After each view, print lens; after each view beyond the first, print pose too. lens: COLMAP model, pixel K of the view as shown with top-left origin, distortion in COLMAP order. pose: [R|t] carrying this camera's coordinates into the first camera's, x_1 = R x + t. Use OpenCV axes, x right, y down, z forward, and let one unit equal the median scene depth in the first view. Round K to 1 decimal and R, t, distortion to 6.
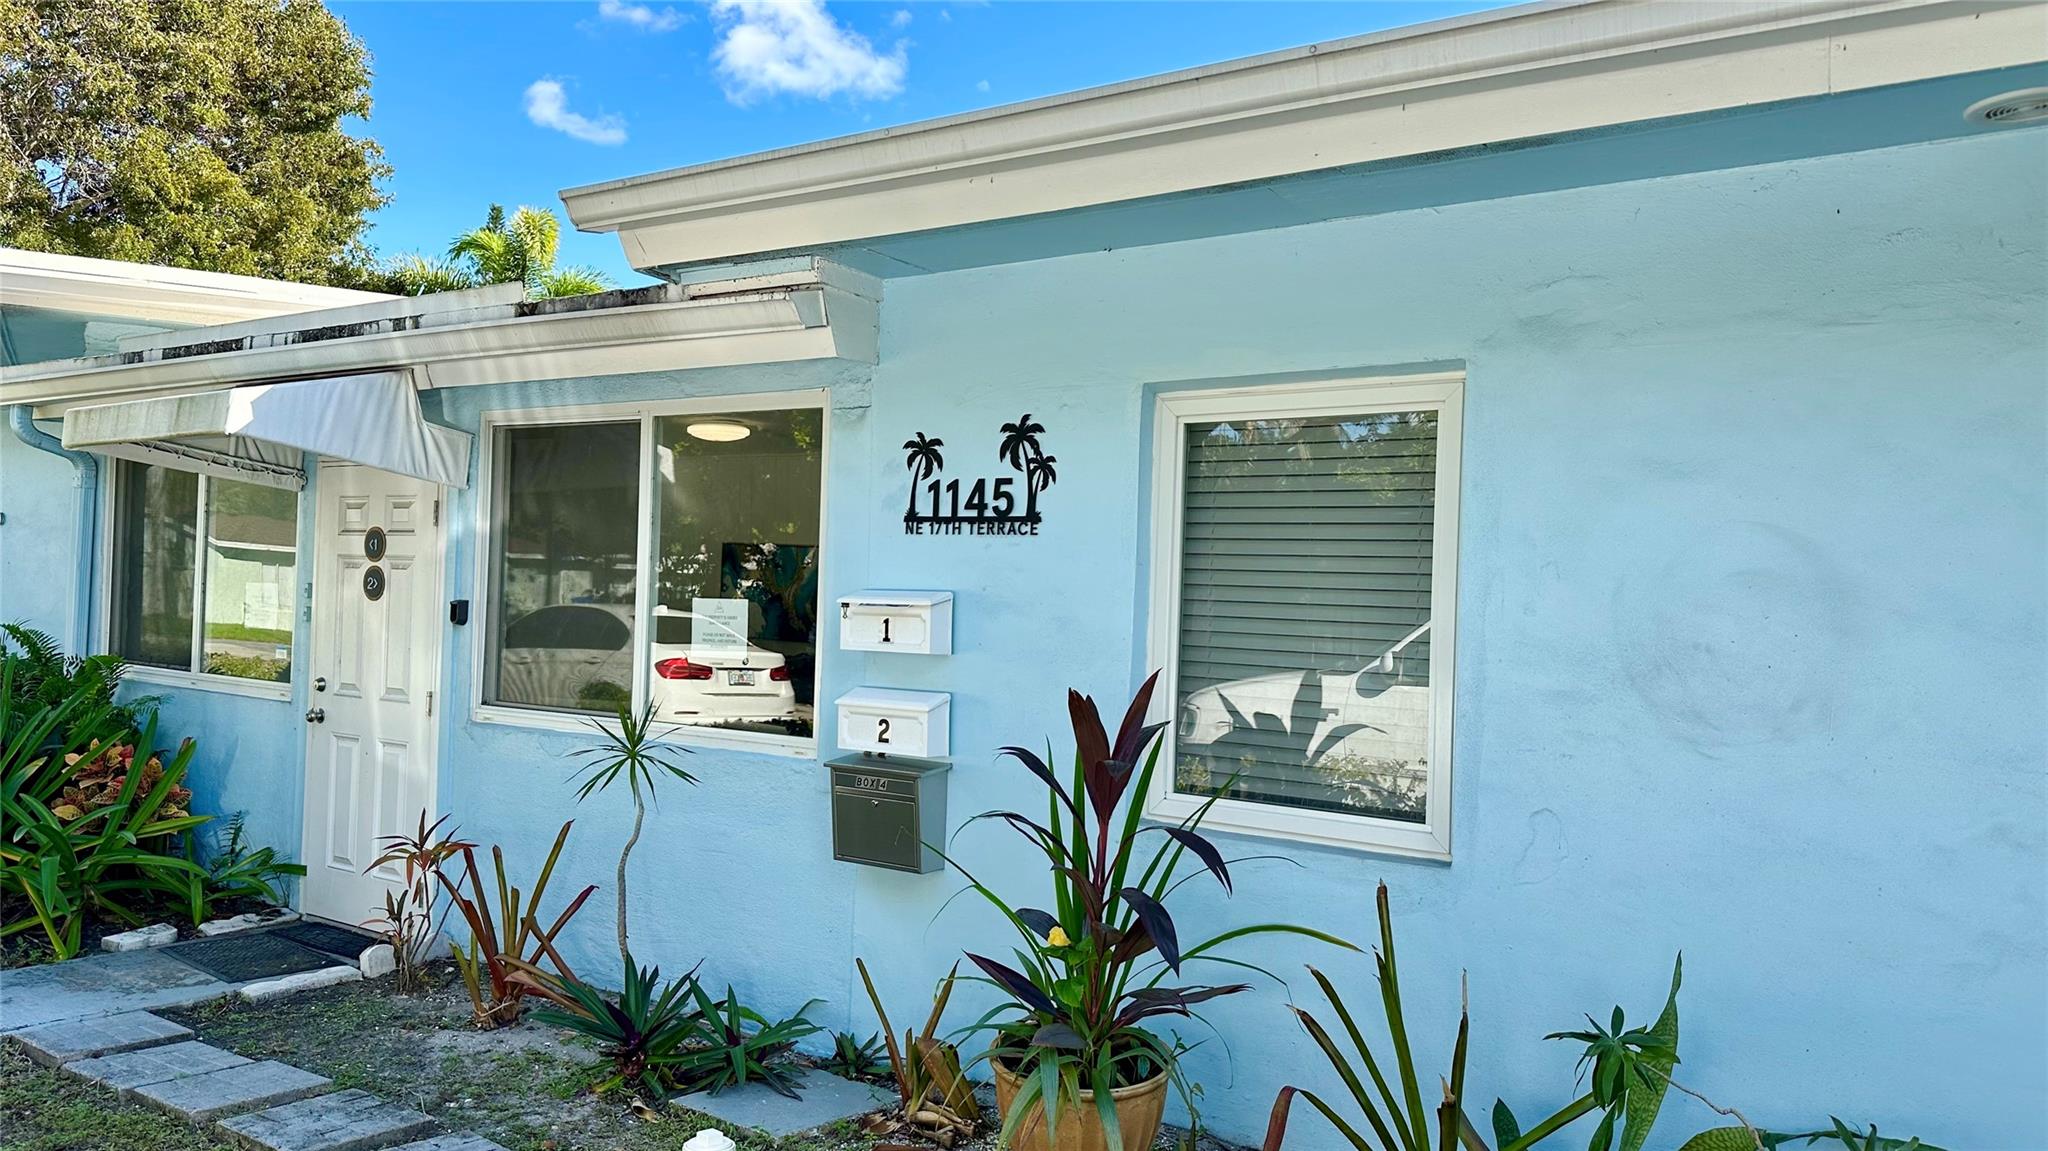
lens RADIAL K [[1422.6, 0, 1028.4], [0, 1422.6, 581.8], [0, 0, 1]] dist [0.151996, -0.201284]
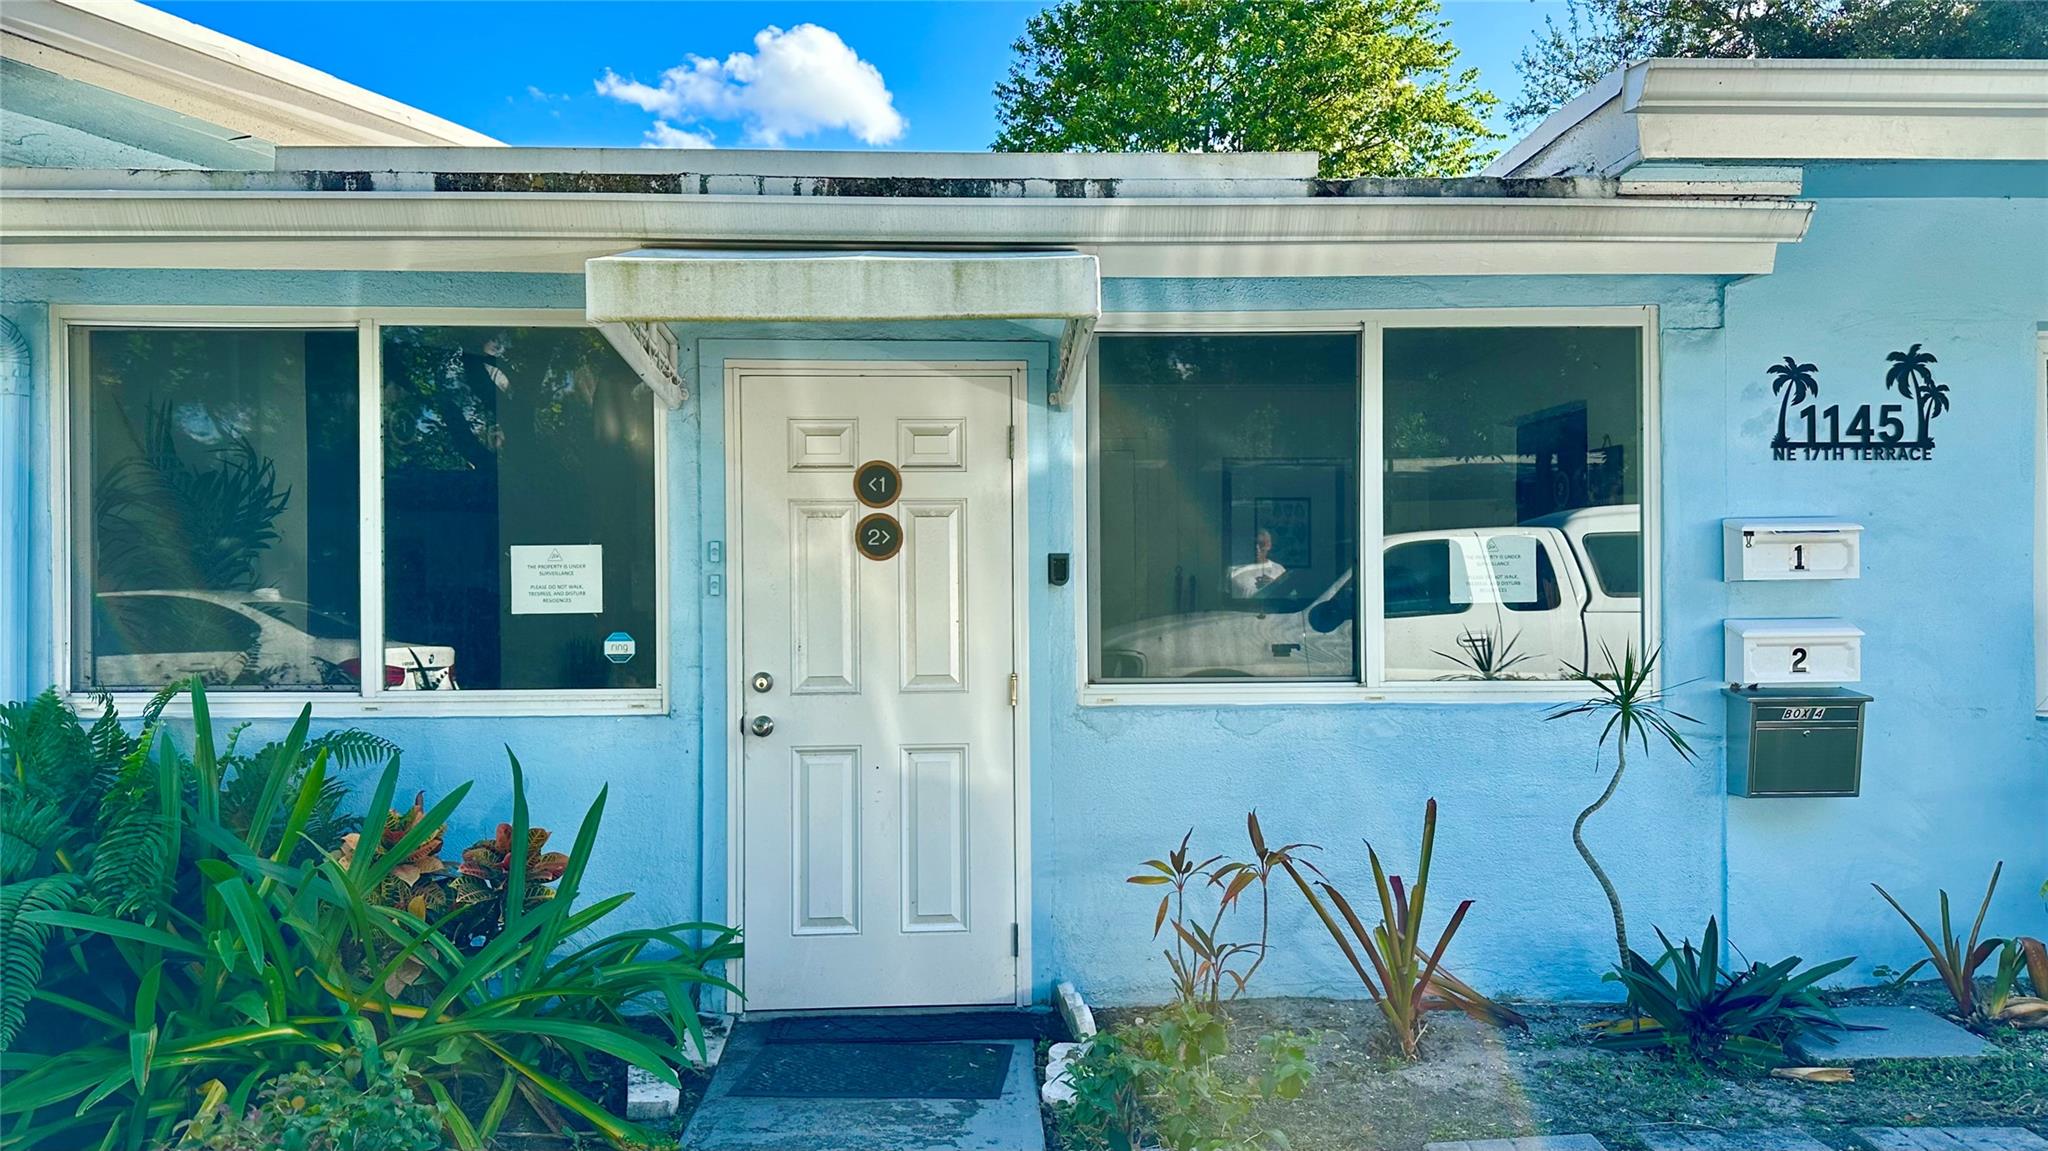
lens RADIAL K [[1422.6, 0, 1028.4], [0, 1422.6, 581.8], [0, 0, 1]] dist [0.151996, -0.201284]
pose [[0.799172, -0.040563, 0.599733, -1.118744], [0.027653, 0.999145, 0.030729, 0.004968], [-0.600466, -0.007973, 0.799610, 0.511401]]
